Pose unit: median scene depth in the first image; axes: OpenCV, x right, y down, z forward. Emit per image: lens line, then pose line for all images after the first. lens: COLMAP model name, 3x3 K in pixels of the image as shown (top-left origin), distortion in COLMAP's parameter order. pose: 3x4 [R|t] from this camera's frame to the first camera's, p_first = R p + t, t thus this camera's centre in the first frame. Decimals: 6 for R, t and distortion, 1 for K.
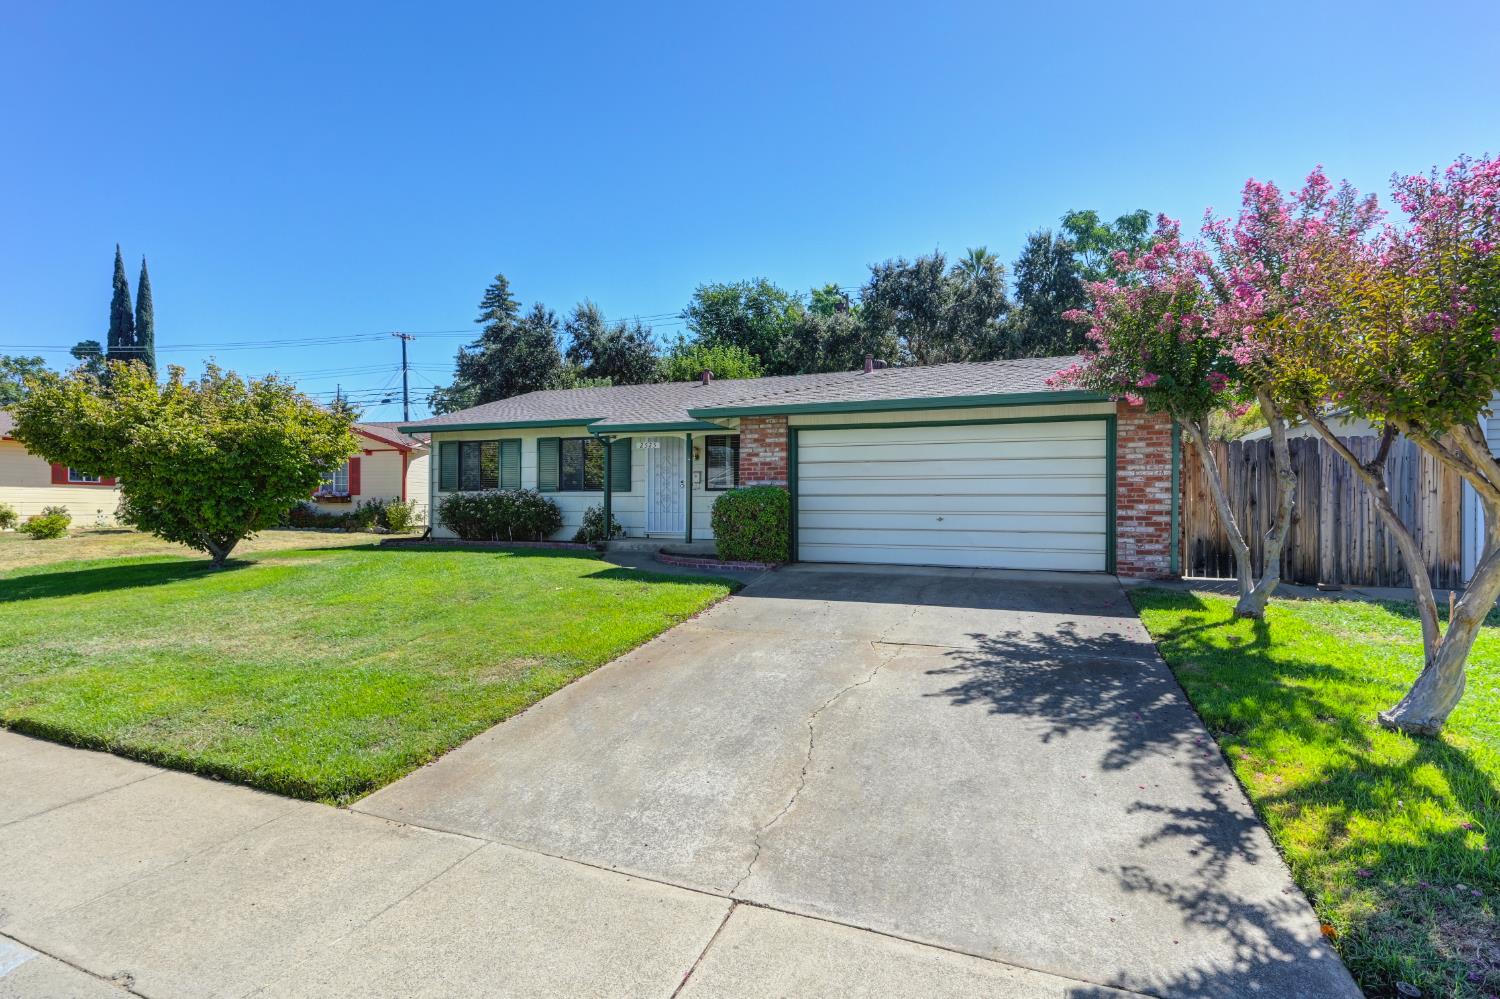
lens RADIAL K [[718.3, 0, 747.0], [0, 718.3, 495.5], [0, 0, 1]] dist [-0.012046, 0.000246]
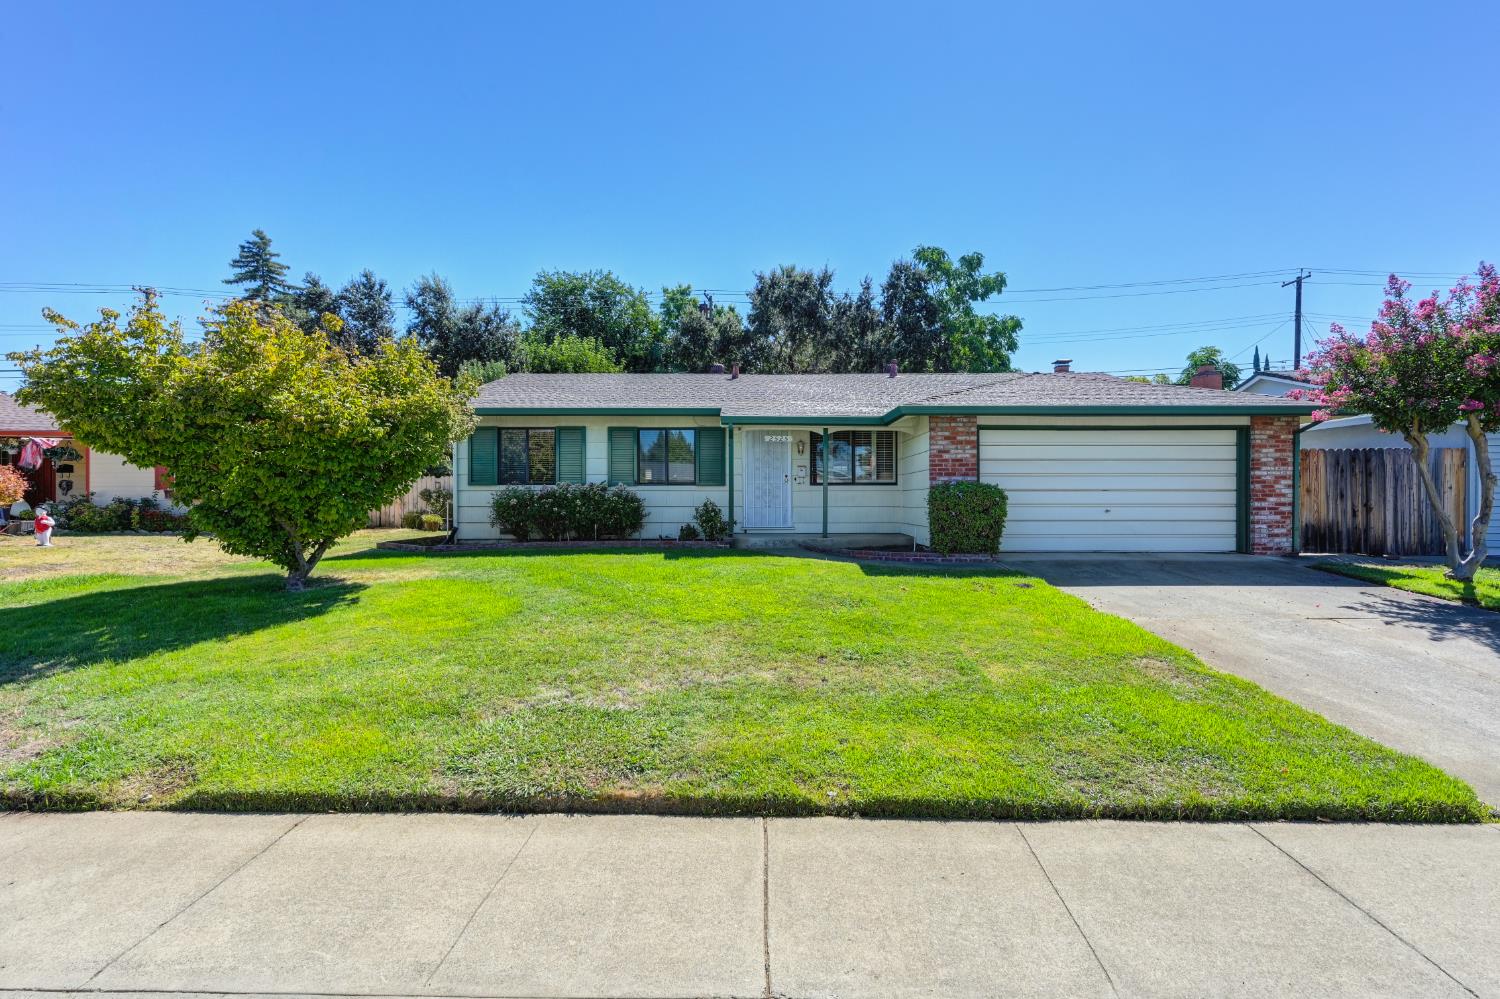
lens RADIAL K [[682.8, 0, 752.2], [0, 682.8, 497.9], [0, 0, 1]] dist [-0.008106, 0.000909]
pose [[0.930325, -0.004625, 0.366706, -0.440375], [-0.000365, 0.999908, 0.013538, -0.001820], [-0.366735, -0.012728, 0.930238, 0.128040]]
